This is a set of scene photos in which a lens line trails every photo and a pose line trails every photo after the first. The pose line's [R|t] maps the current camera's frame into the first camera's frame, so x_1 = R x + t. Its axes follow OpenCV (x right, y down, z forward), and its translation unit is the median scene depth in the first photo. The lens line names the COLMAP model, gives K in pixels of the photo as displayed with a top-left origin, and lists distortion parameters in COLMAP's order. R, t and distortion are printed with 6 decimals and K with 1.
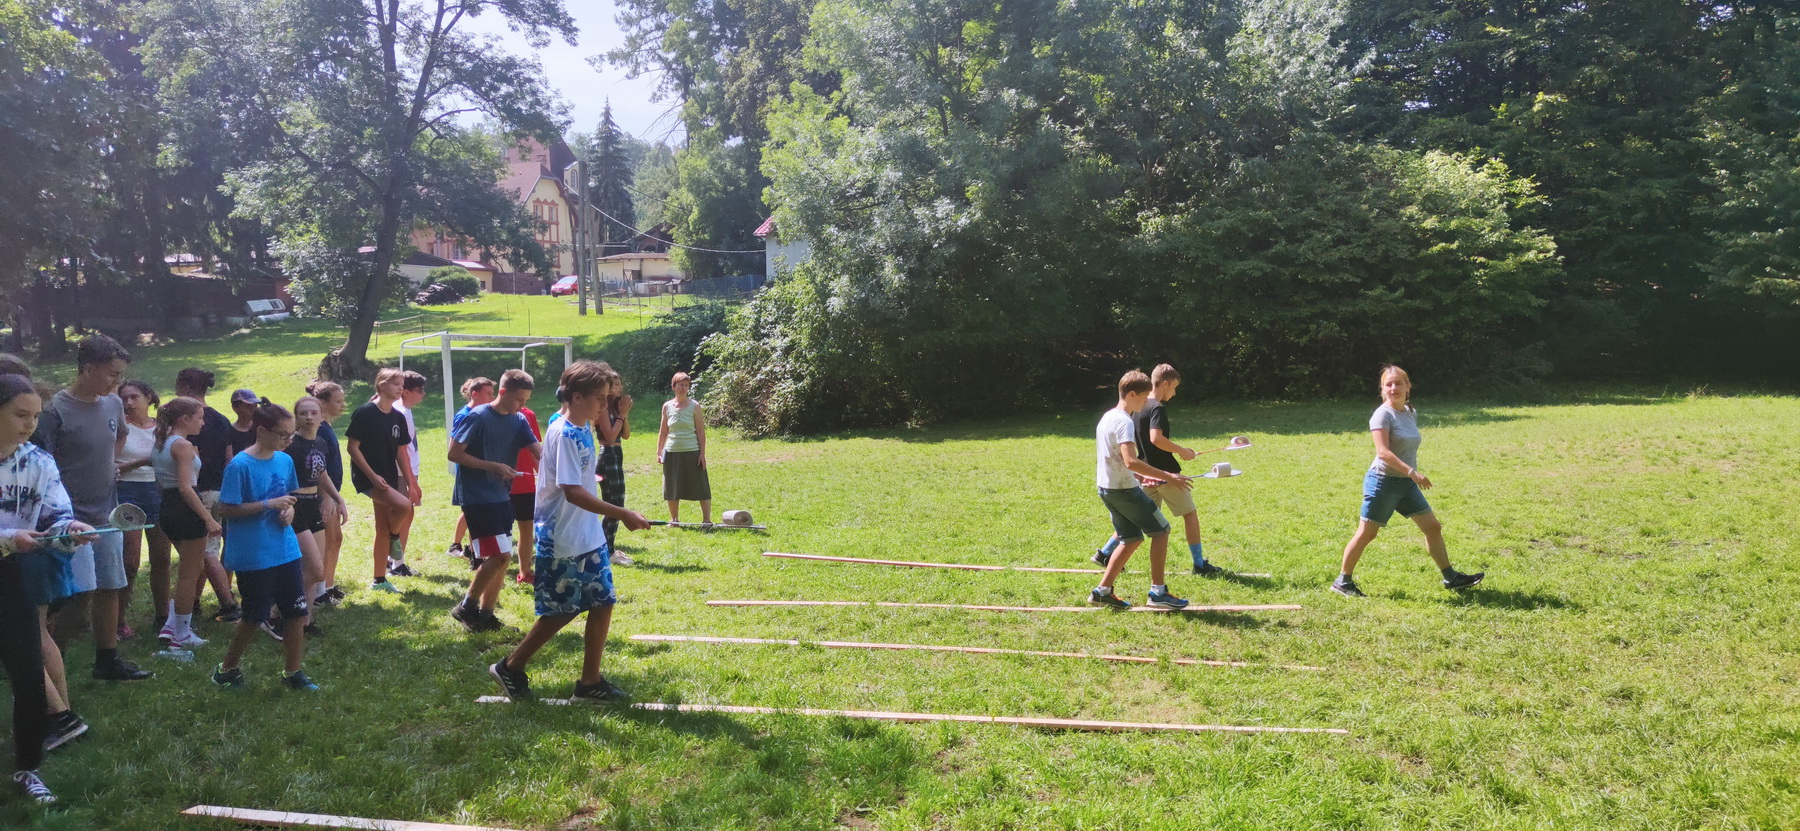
lens RADIAL K [[1251.3, 0, 918.3], [0, 1251.3, 435.5], [0, 0, 1]] dist [0.059414, -0.063436]
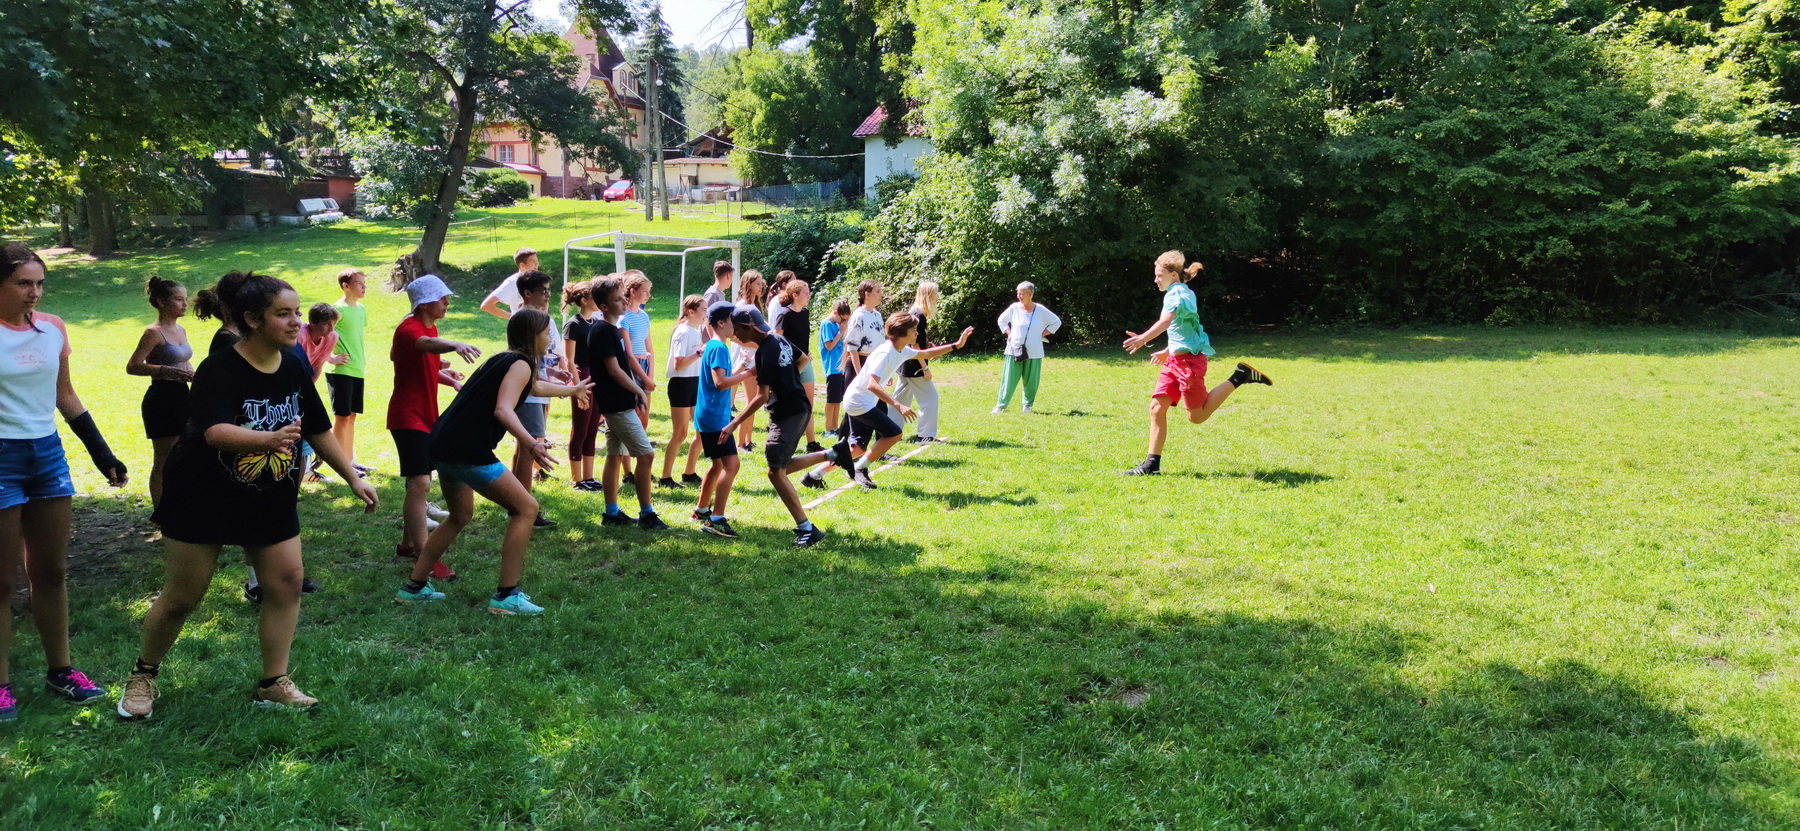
lens RADIAL K [[1251.3, 0, 912.6], [0, 1251.3, 426.4], [0, 0, 1]] dist [0.059414, -0.063436]
pose [[0.999635, 0.021058, -0.016909, -0.107093], [-0.020024, 0.998047, 0.059177, -0.002563], [0.018122, -0.058816, 0.998104, 0.097482]]
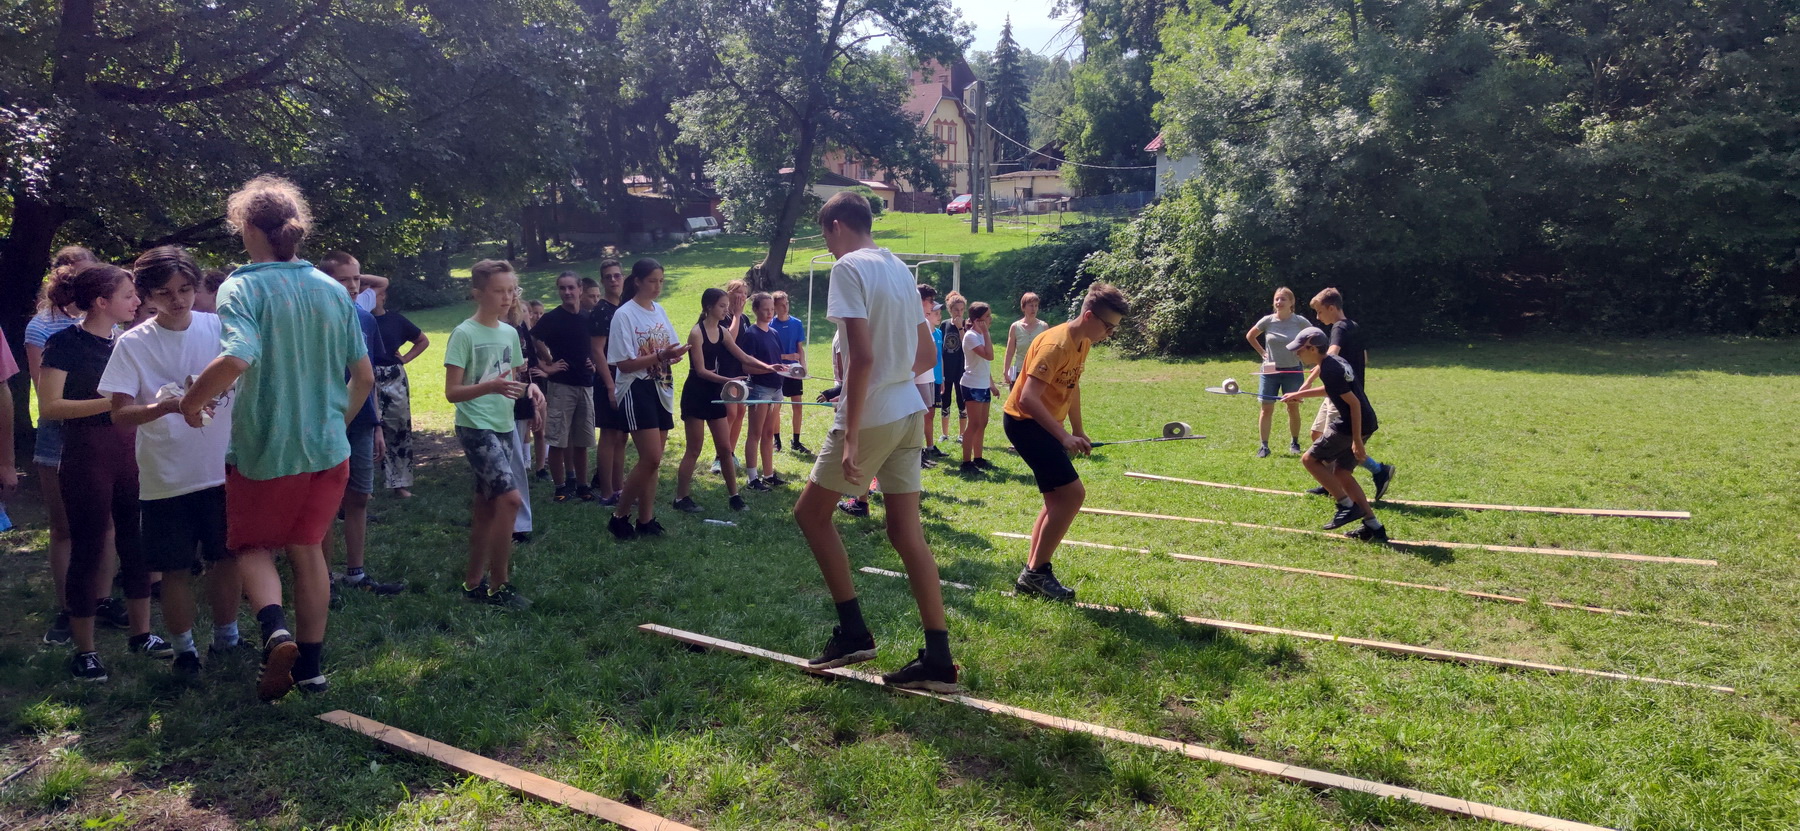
lens RADIAL K [[1251.3, 0, 903.3], [0, 1251.3, 438.7], [0, 0, 1]] dist [0.059414, -0.063436]
pose [[0.950218, 0.057303, -0.306272, 0.006858], [-0.036721, 0.996688, 0.072551, 0.000833], [0.309415, -0.057692, 0.949175, -0.014654]]
